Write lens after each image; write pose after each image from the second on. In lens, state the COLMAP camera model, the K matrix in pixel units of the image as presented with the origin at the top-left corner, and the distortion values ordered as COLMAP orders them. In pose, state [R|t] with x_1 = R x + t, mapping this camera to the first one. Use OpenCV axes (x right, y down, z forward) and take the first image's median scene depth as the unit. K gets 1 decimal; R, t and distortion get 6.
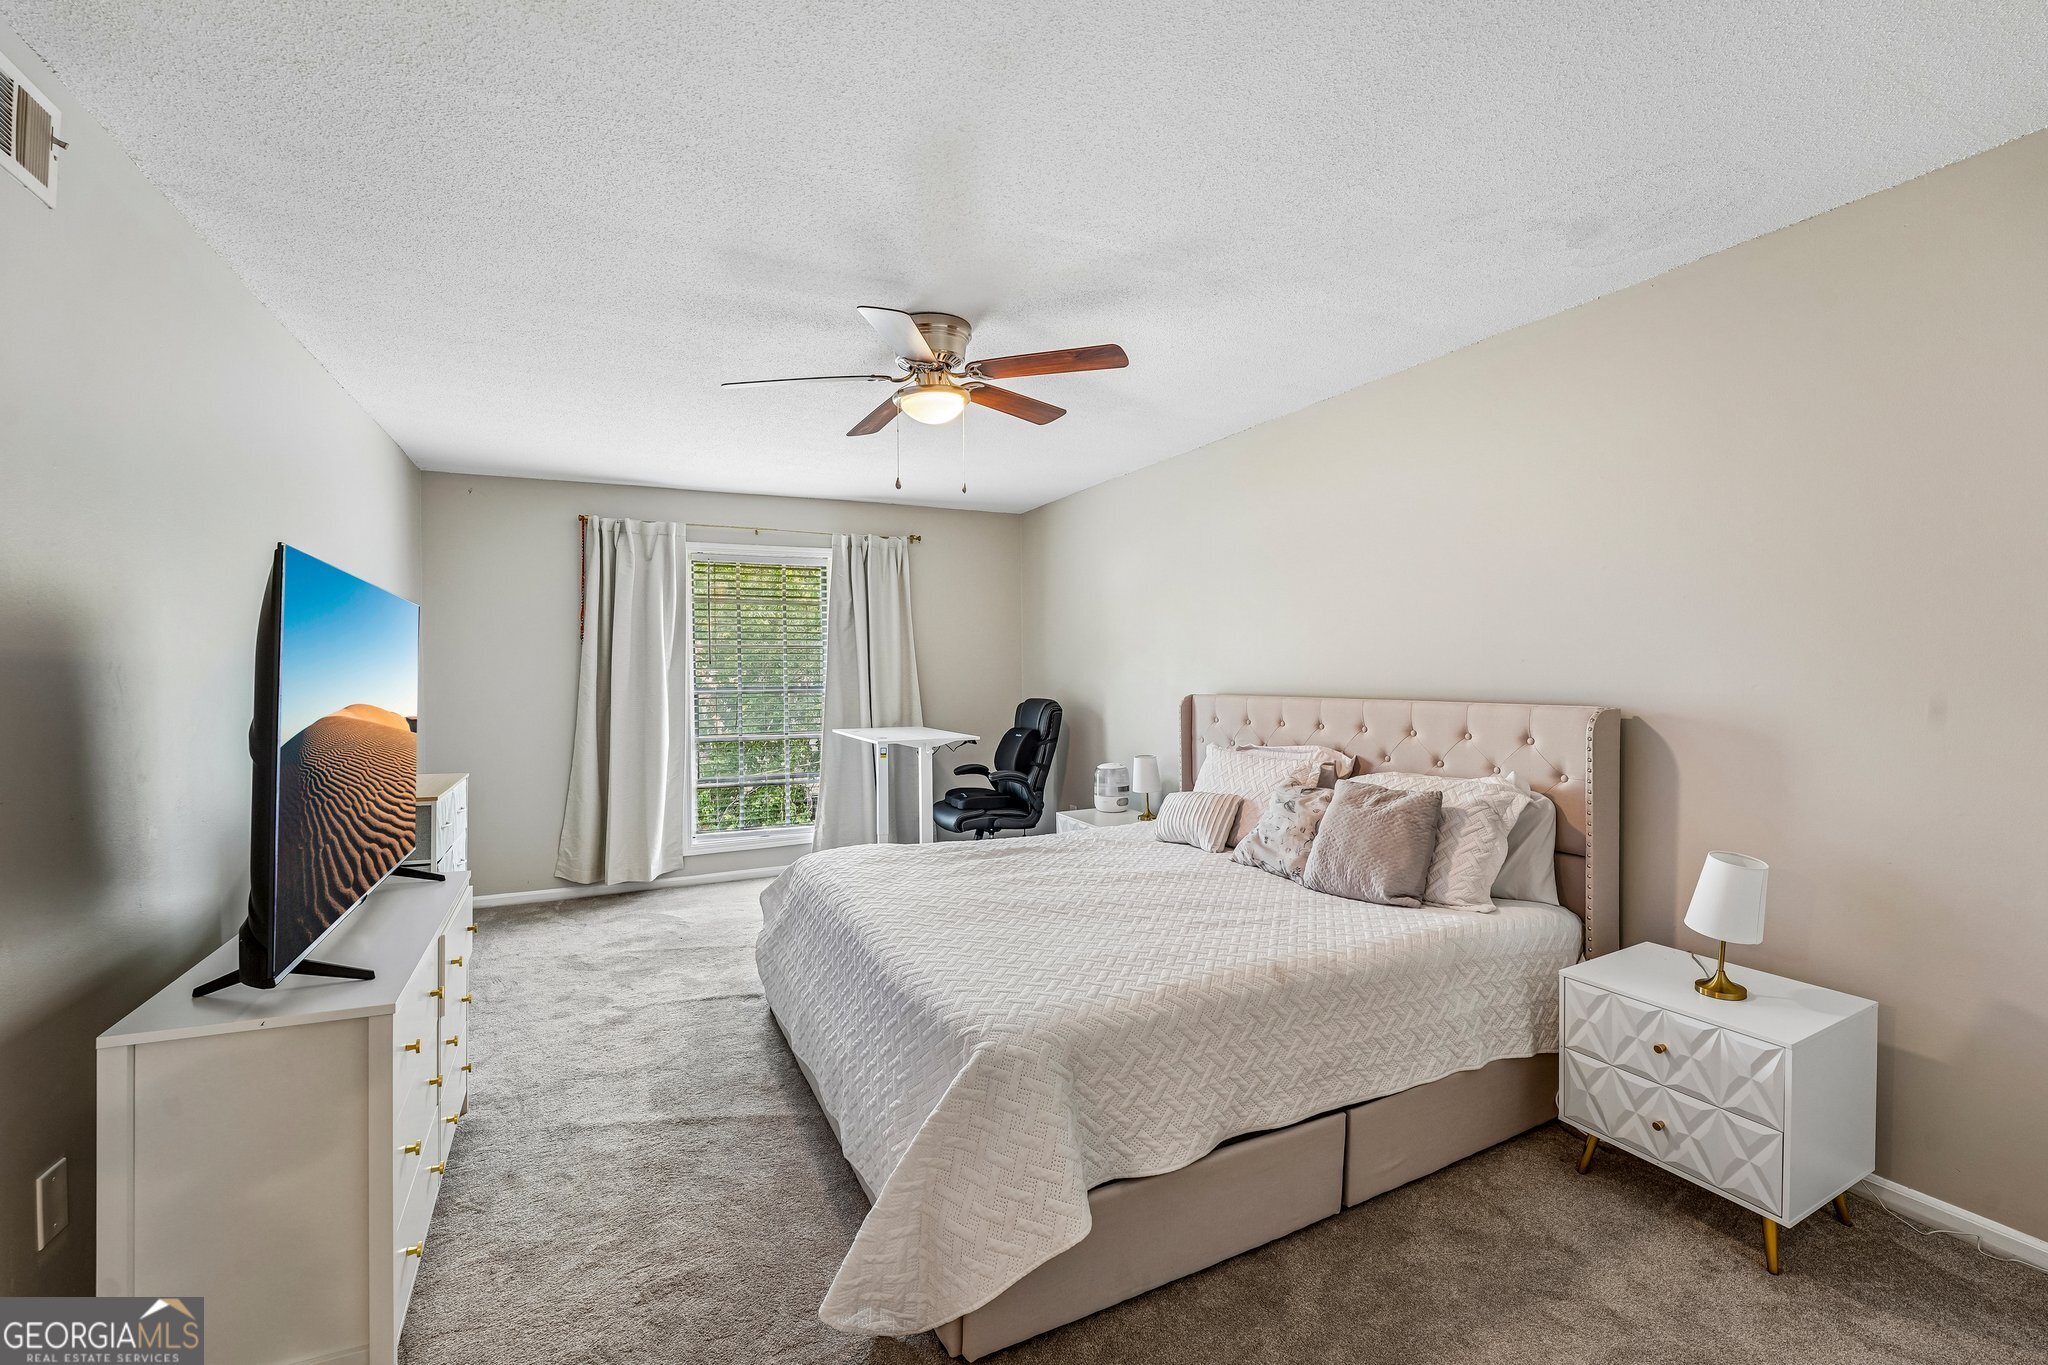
lens RADIAL K [[865.6, 0, 1010.7], [0, 865.6, 673.2], [0, 0, 1]] dist [-0.022482, 0.000072]
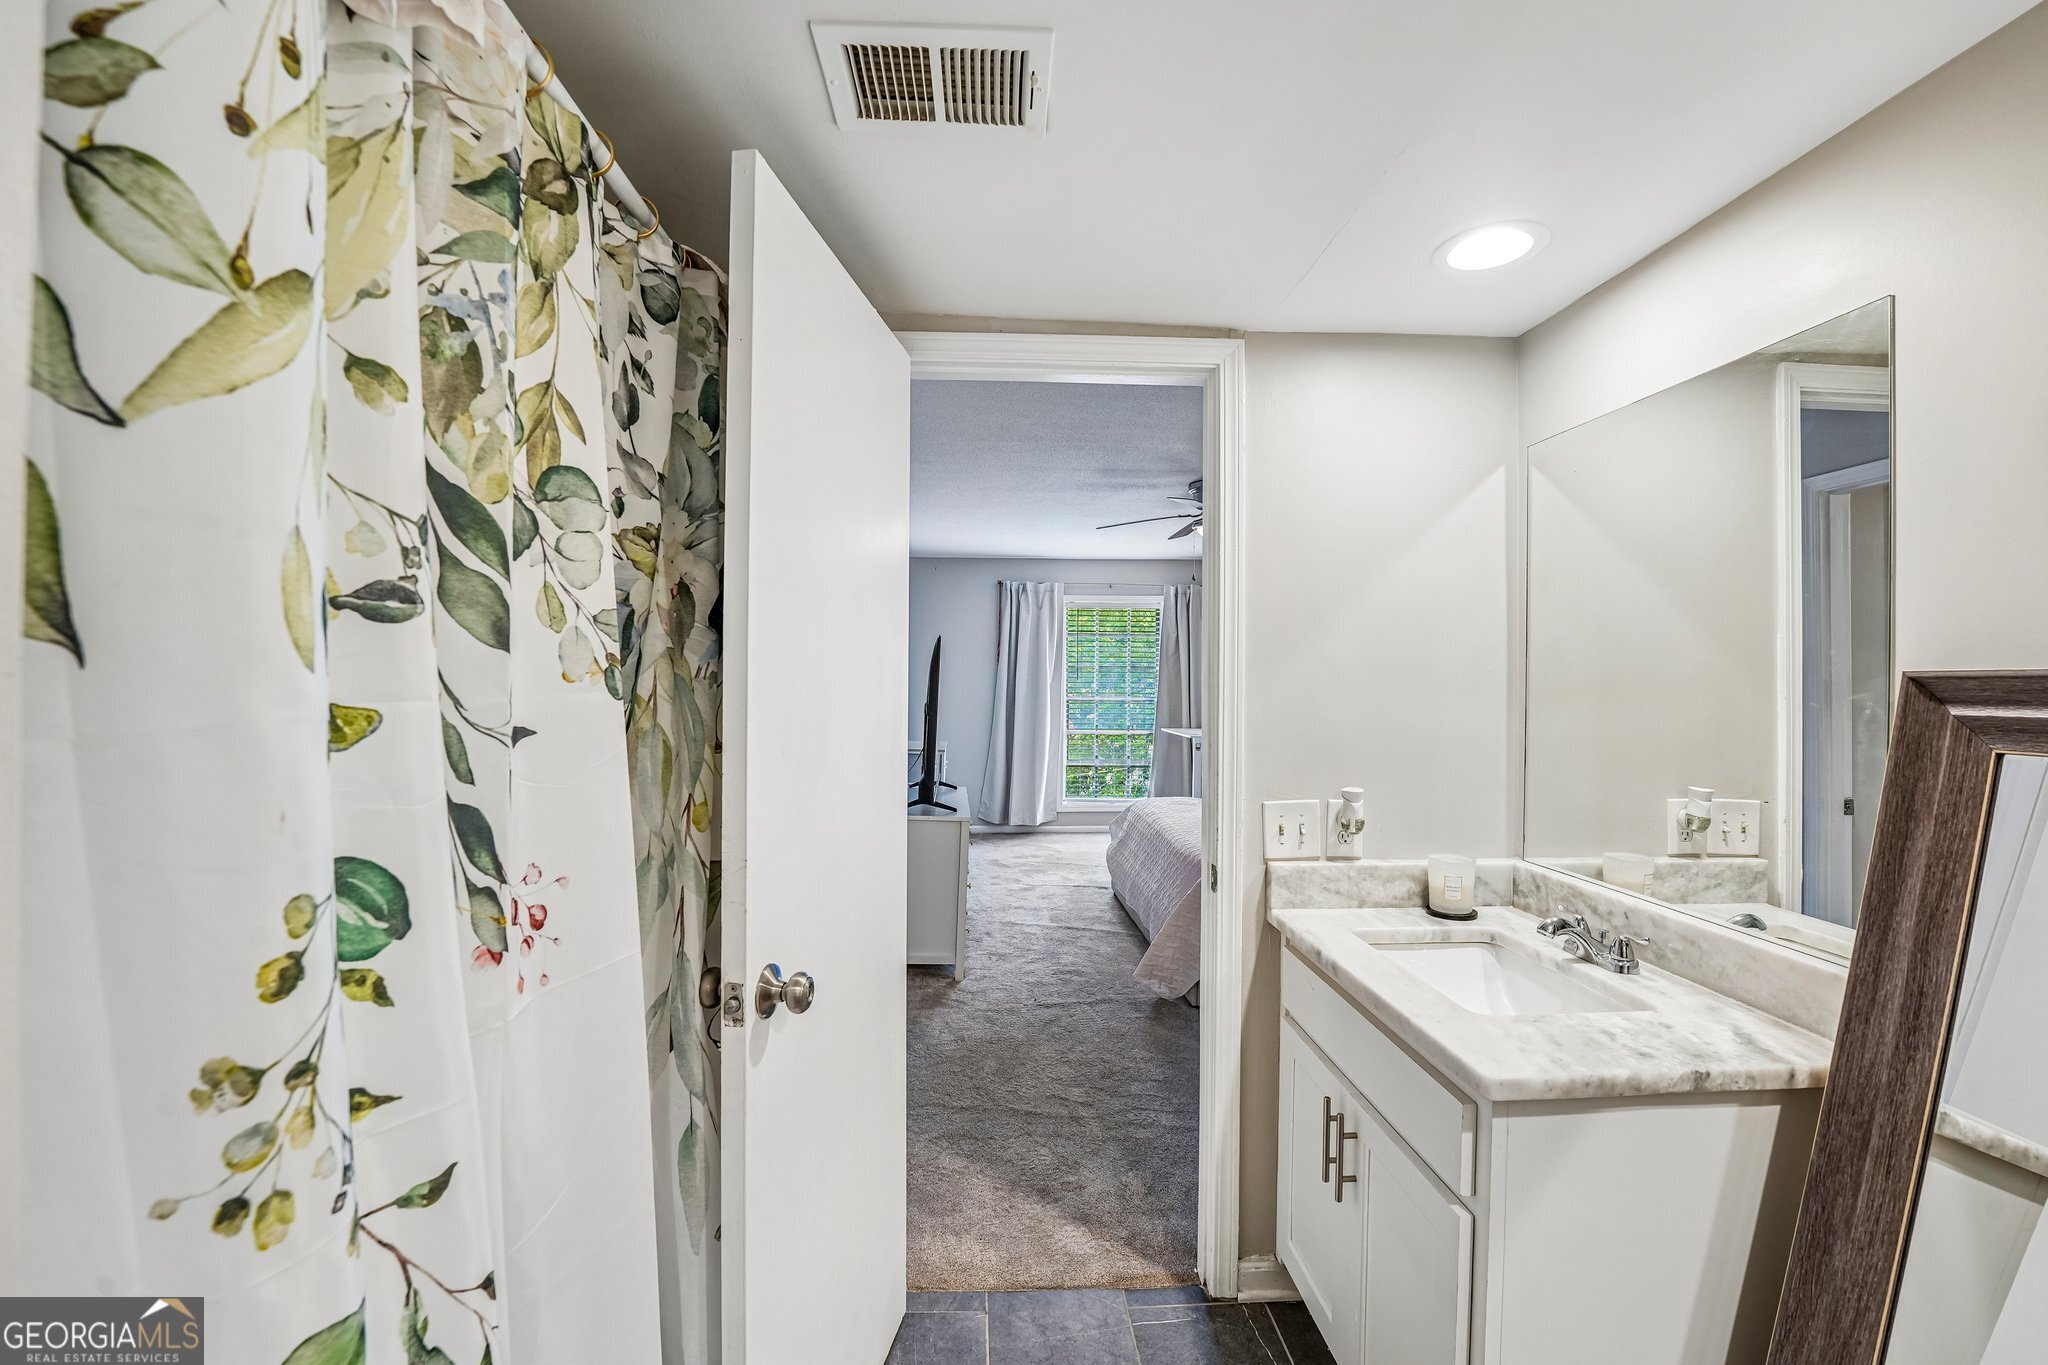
lens RADIAL K [[865.6, 0, 1017.0], [0, 865.6, 680.9], [0, 0, 1]] dist [-0.022482, 0.000072]
pose [[0.925800, 0.017912, -0.377588, 0.149584], [-0.020183, 0.999794, -0.002057, -0.004448], [0.377473, 0.009526, 0.925971, -0.546334]]
